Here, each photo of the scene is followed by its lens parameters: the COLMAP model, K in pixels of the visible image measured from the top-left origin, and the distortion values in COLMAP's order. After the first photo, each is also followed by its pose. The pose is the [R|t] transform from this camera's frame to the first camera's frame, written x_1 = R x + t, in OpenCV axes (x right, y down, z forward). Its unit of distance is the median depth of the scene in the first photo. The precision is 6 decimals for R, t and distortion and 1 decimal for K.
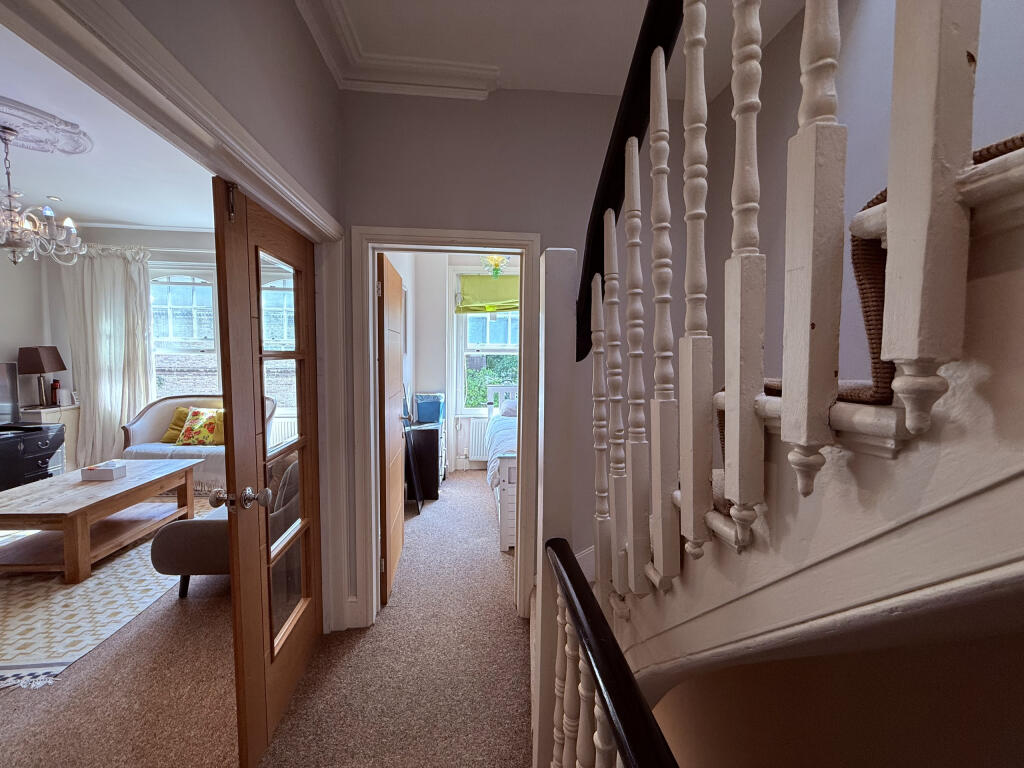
lens RADIAL K [[409.7, 0, 512.0], [0, 409.7, 384.0], [0, 0, 1]] dist [-0.000721, 0.000679]
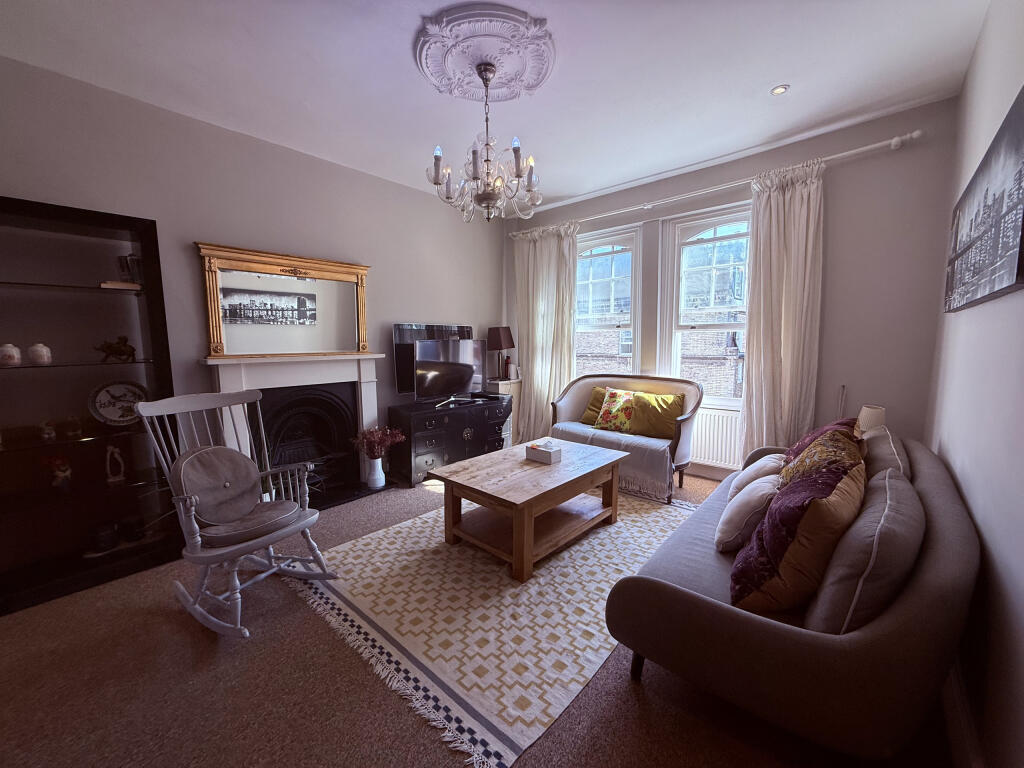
lens RADIAL K [[409.7, 0, 512.0], [0, 409.7, 384.0], [0, 0, 1]] dist [-0.000721, 0.000679]
pose [[0.682785, 0.056781, -0.728410, -0.283593], [-0.035752, 0.998378, 0.044314, 0.017079], [0.729744, -0.004215, 0.683707, 0.238409]]
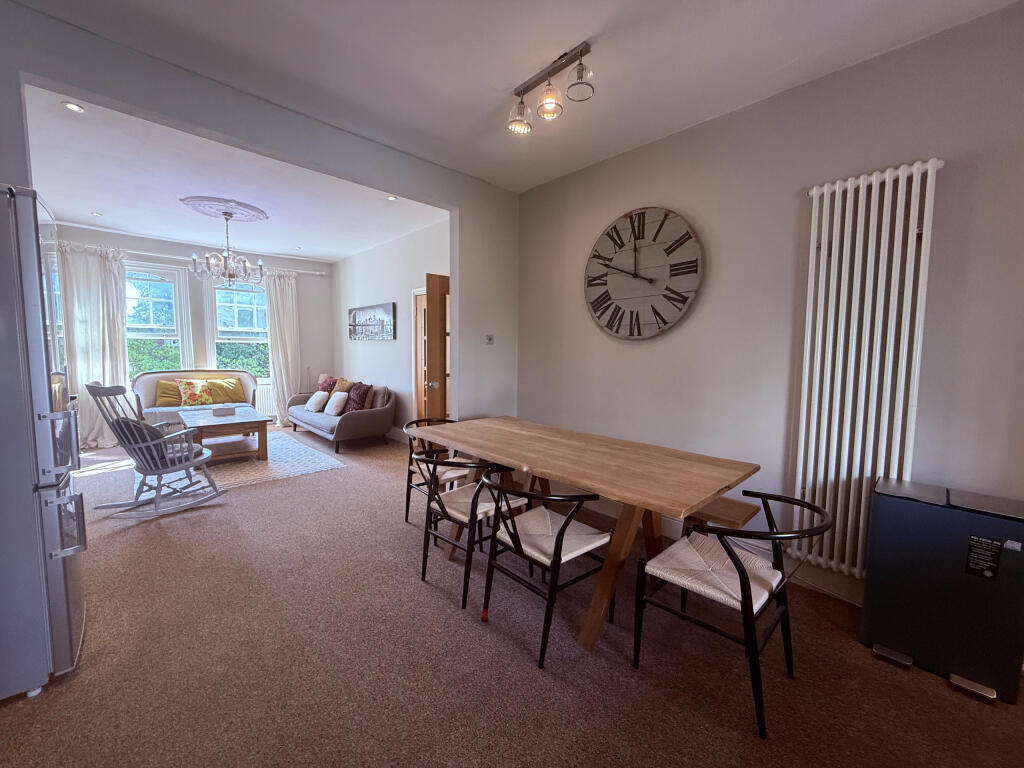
lens RADIAL K [[409.7, 0, 512.0], [0, 409.7, 384.0], [0, 0, 1]] dist [-0.000721, 0.000679]
pose [[0.785849, -0.055540, 0.615920, -0.796088], [0.048942, 0.998421, 0.027587, 0.092004], [-0.616479, 0.008465, 0.787326, -0.690118]]
